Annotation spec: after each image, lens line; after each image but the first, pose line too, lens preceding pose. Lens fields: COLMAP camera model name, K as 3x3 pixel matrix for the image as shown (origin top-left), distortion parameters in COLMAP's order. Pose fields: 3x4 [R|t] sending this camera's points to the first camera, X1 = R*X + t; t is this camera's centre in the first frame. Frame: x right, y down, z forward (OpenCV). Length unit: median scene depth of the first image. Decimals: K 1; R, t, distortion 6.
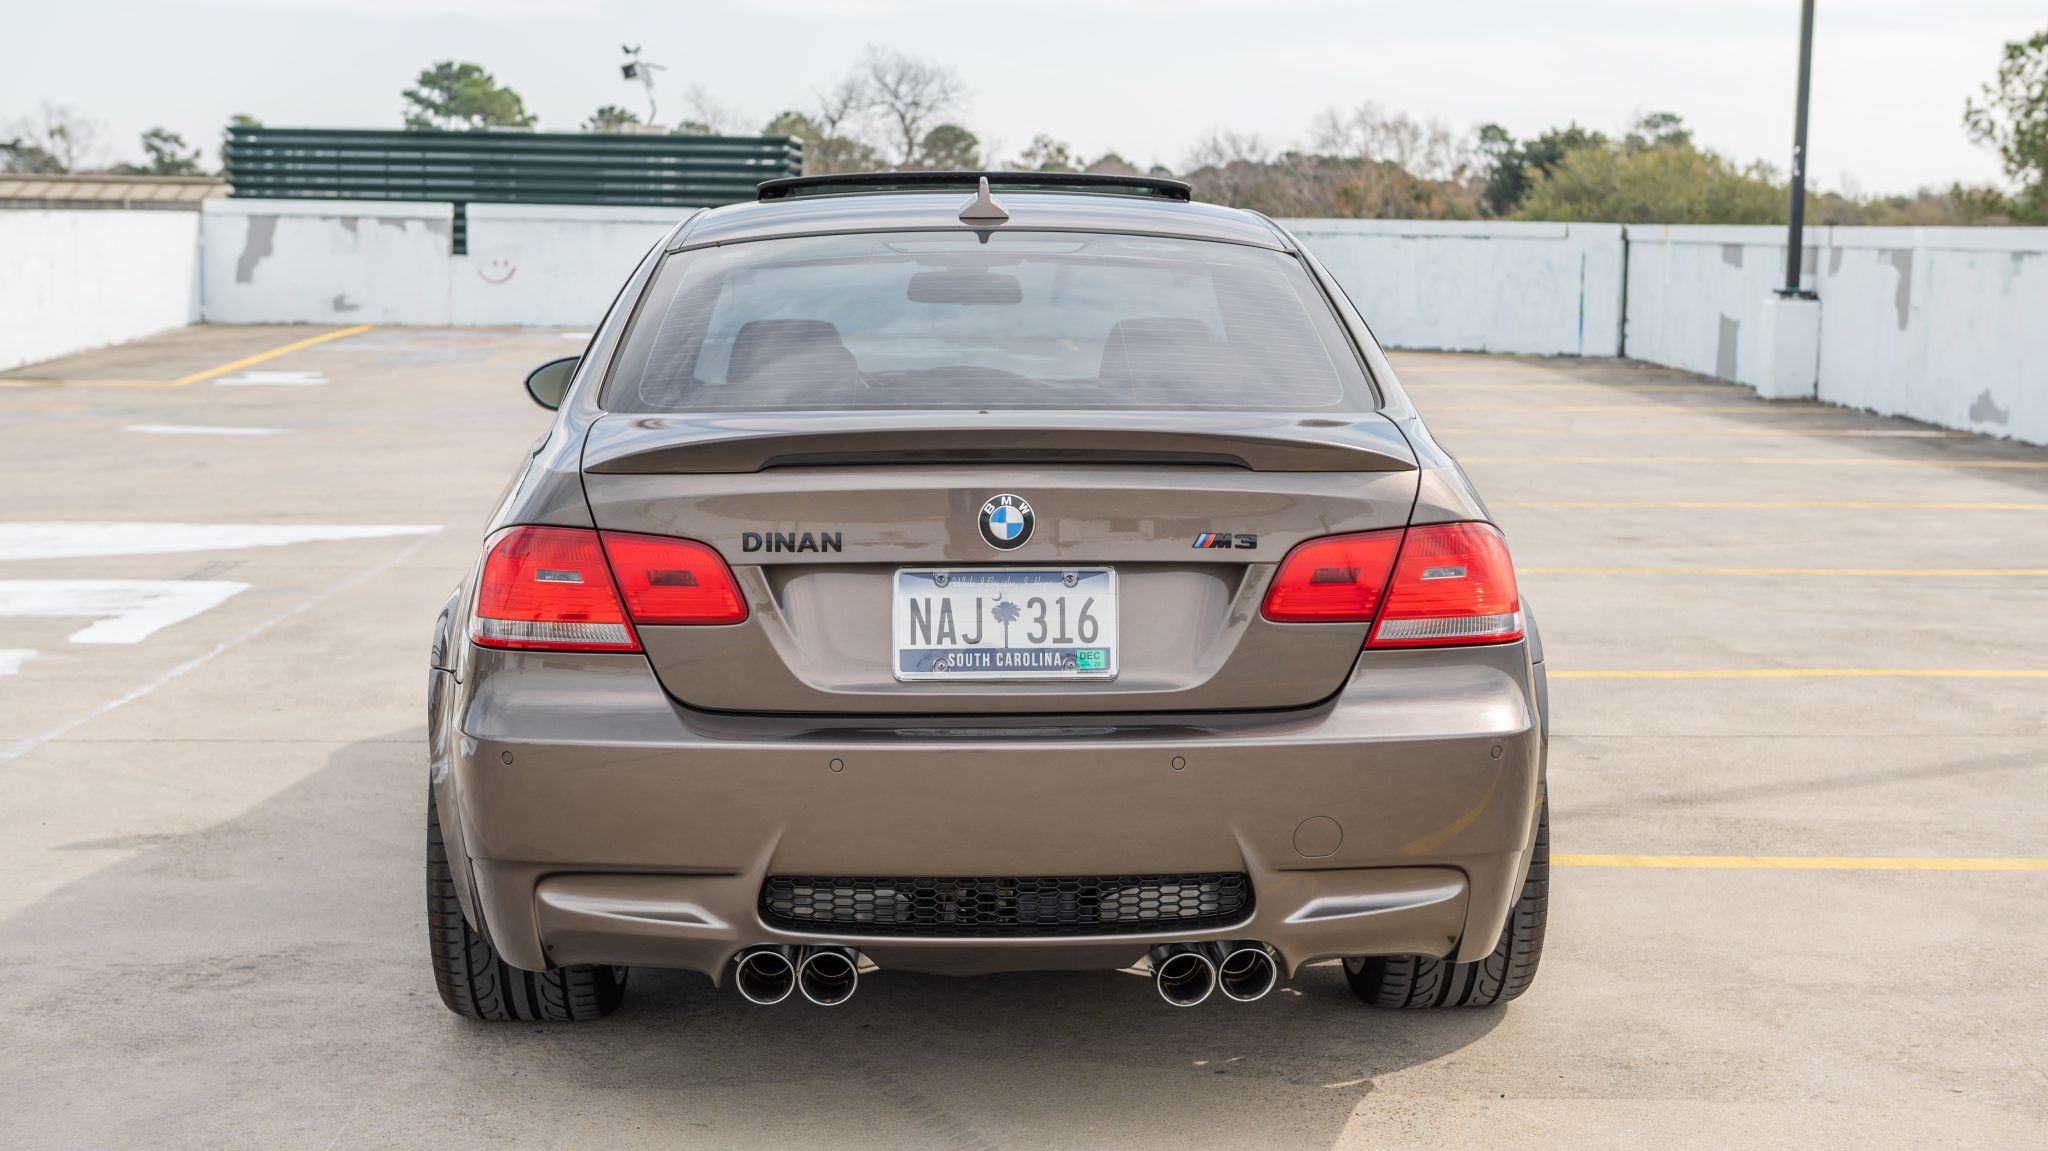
lens RADIAL K [[2859.4, 0, 1024.0], [0, 2859.4, 575.5], [0, 0, 1]] dist [0.025319, -0.001995]
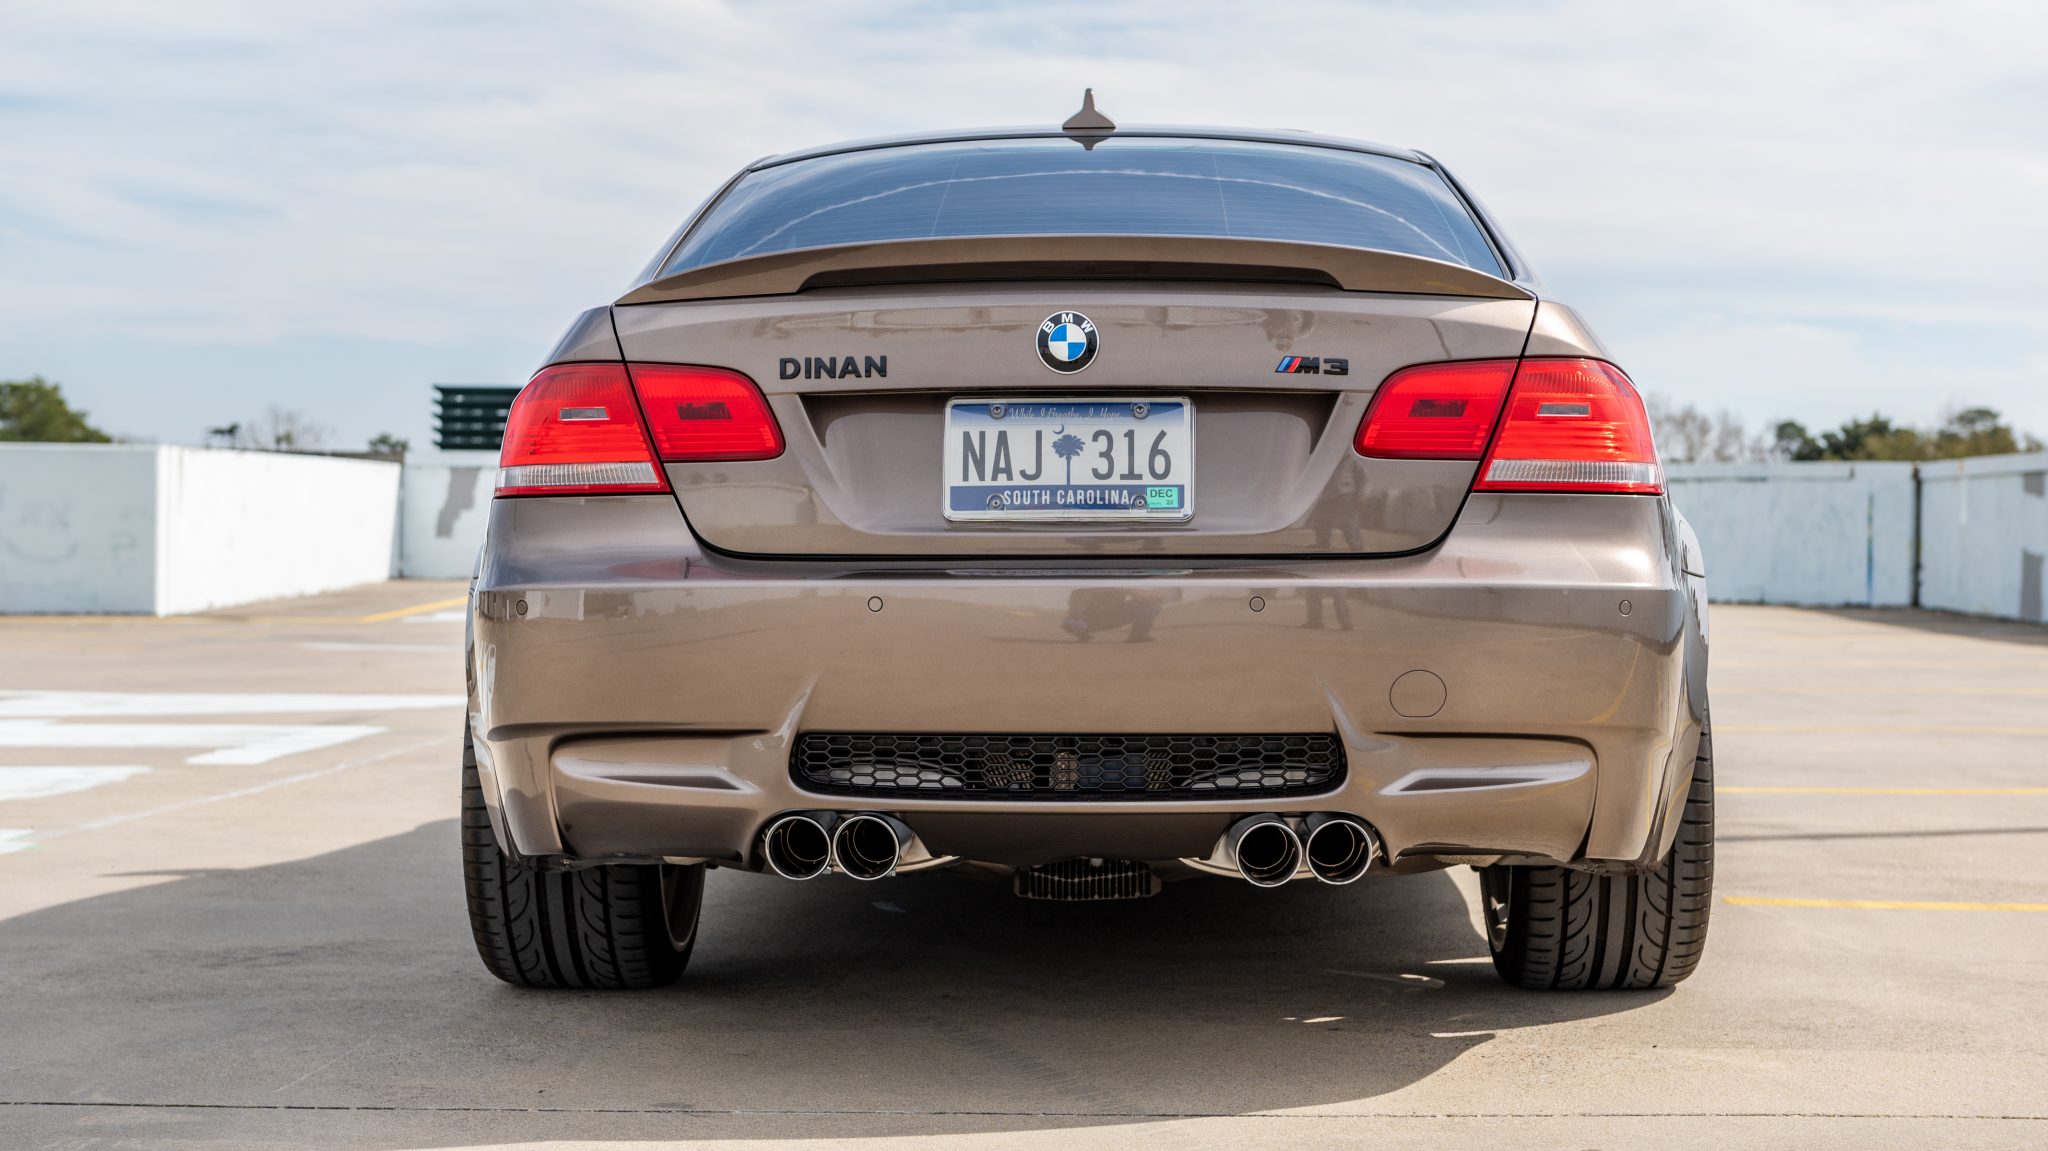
lens RADIAL K [[3054.4, 0, 1000.4], [0, 3054.4, 567.1], [0, 0, 1]] dist [0.033572, 0.047253]
pose [[0.995868, -0.001412, -0.090801, 0.058336], [-0.008327, 0.994248, -0.106778, 0.150147], [0.090429, 0.107093, 0.990128, 0.047025]]
